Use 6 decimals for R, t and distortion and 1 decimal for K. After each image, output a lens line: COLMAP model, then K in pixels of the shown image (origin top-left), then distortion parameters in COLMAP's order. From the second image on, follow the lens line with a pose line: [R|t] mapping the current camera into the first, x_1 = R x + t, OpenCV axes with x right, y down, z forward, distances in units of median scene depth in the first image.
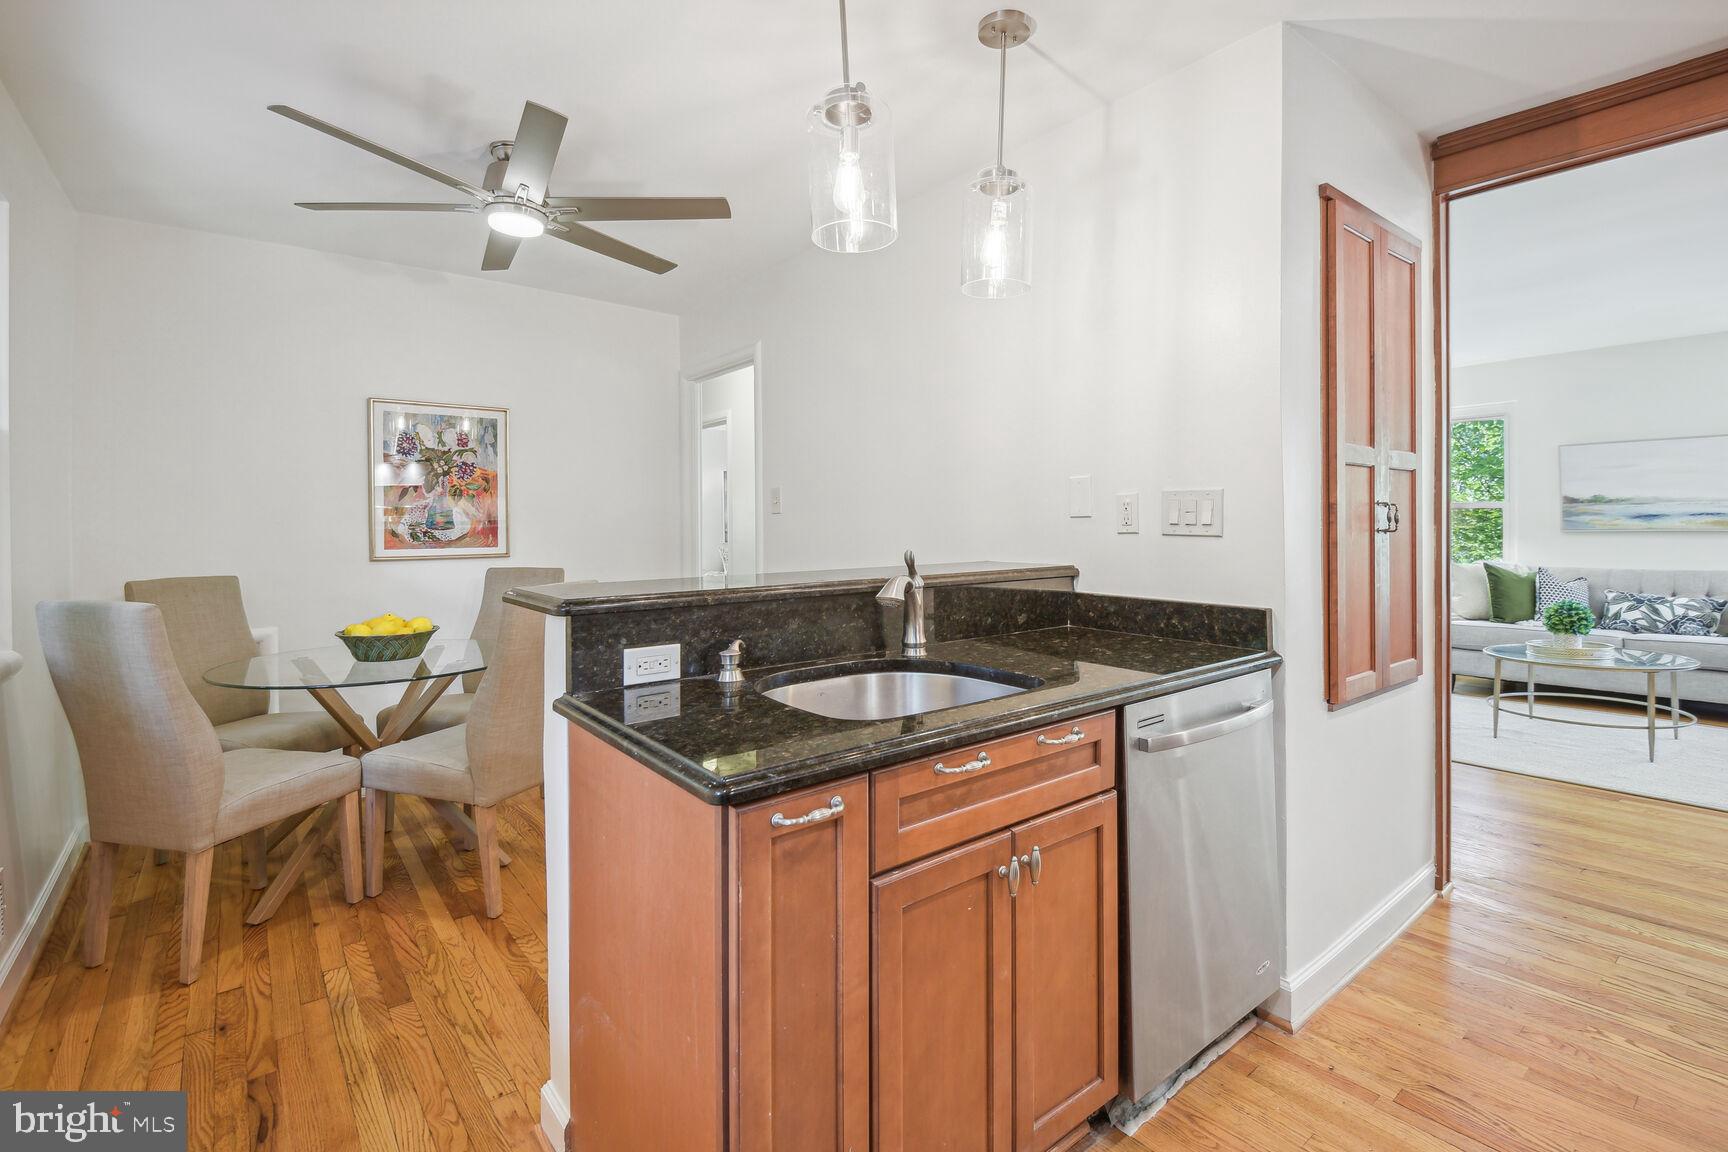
lens RADIAL K [[800.7, 0, 869.5], [0, 800.7, 530.5], [0, 0, 1]] dist [0.022382, -0.023385]
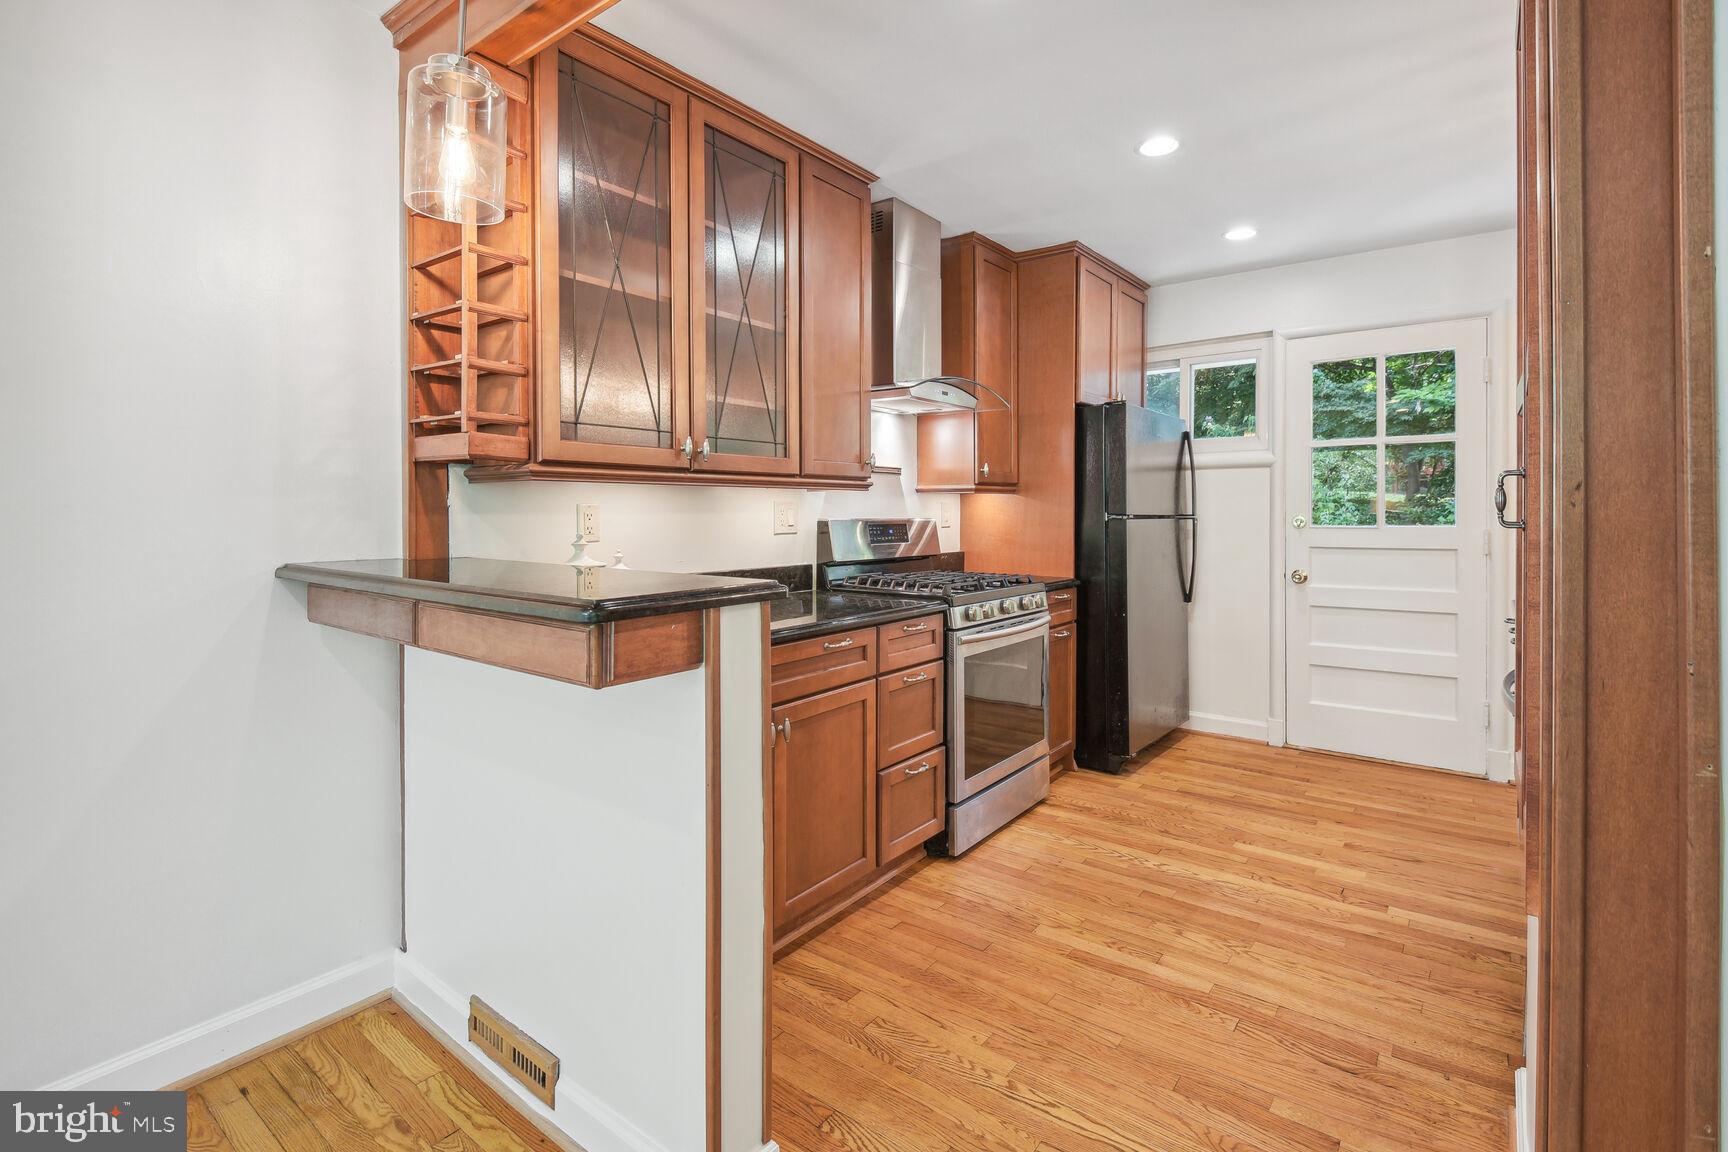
lens RADIAL K [[808.2, 0, 879.7], [0, 808.2, 516.8], [0, 0, 1]] dist [-0.002122, -0.001110]
pose [[-0.968836, 0.016293, -0.247167, 1.196900], [0.012313, 0.999769, 0.017640, -0.020014], [0.247397, 0.014047, -0.968812, 1.437484]]
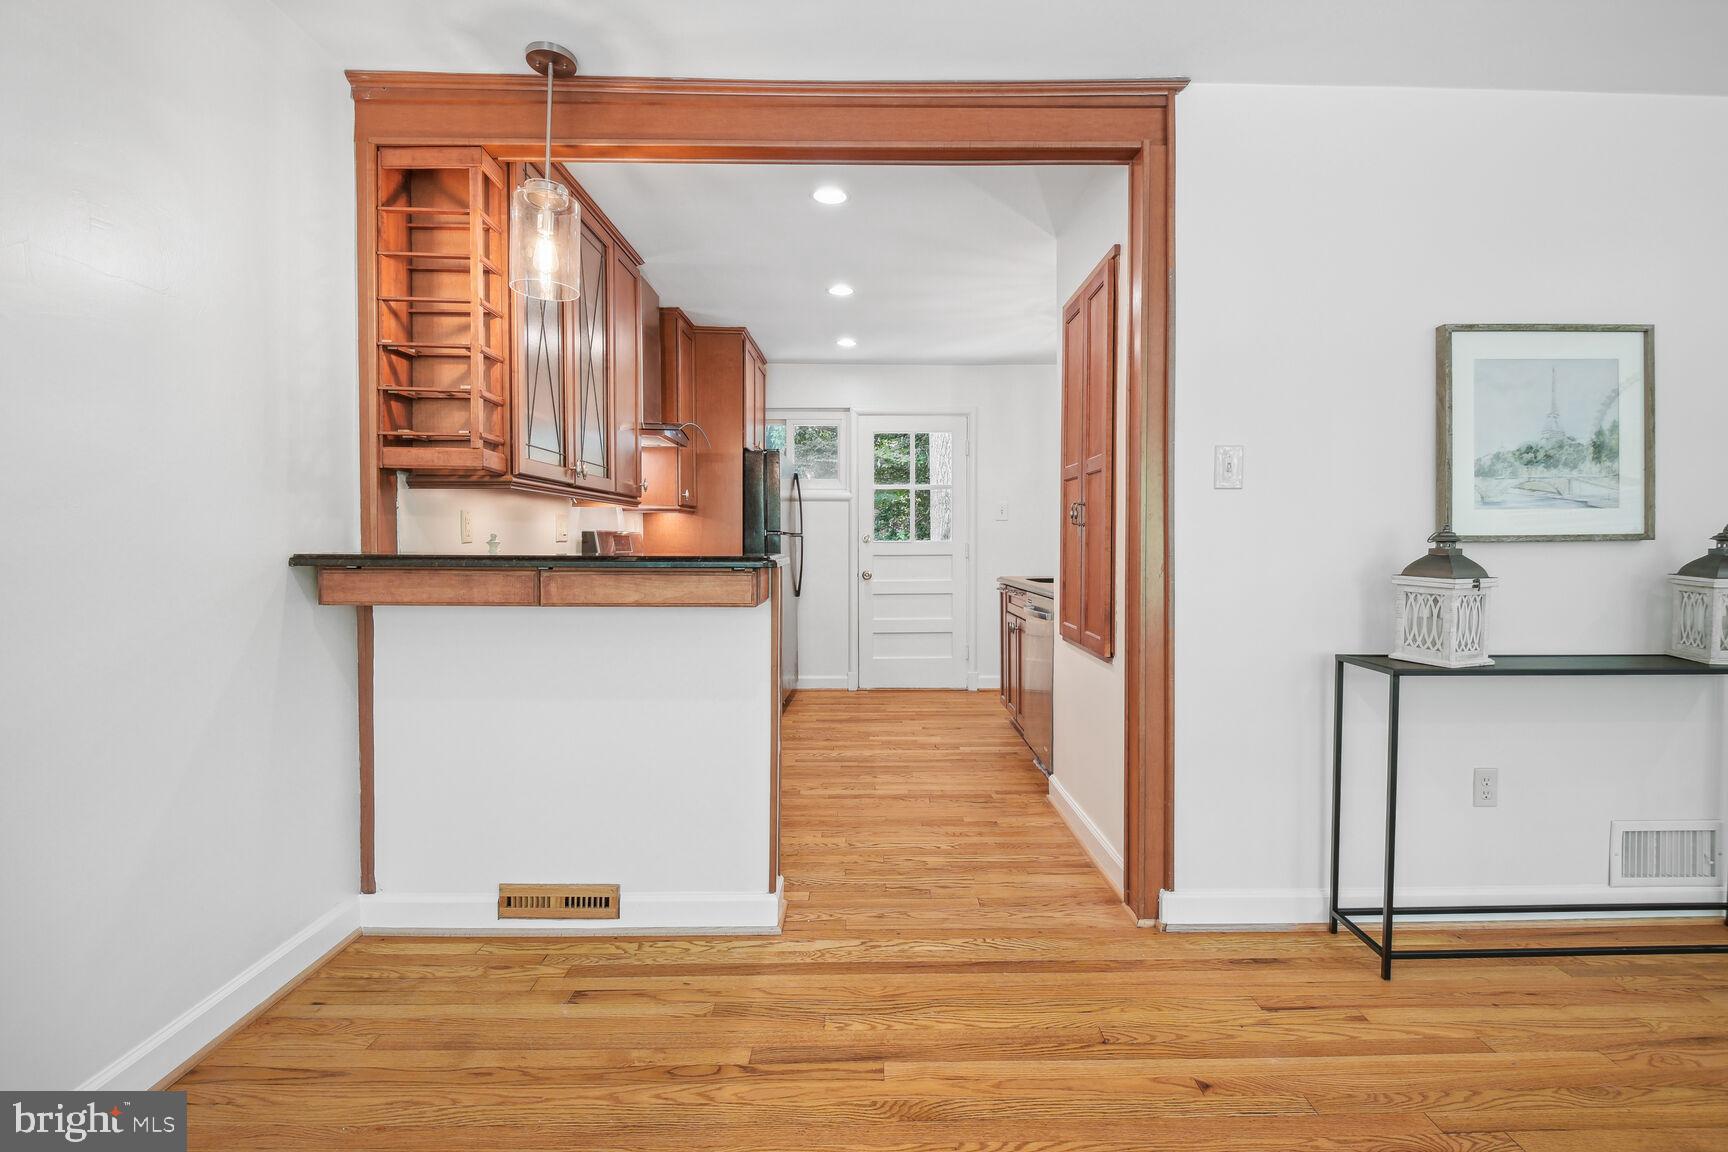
lens RADIAL K [[788.2, 0, 885.4], [0, 788.2, 563.4], [0, 0, 1]] dist [-0.000157, -0.000598]
pose [[-0.609194, 0.033875, -0.792297, 1.900022], [0.001283, 0.999128, 0.041731, 0.009697], [0.793020, 0.024406, -0.608706, 1.573242]]
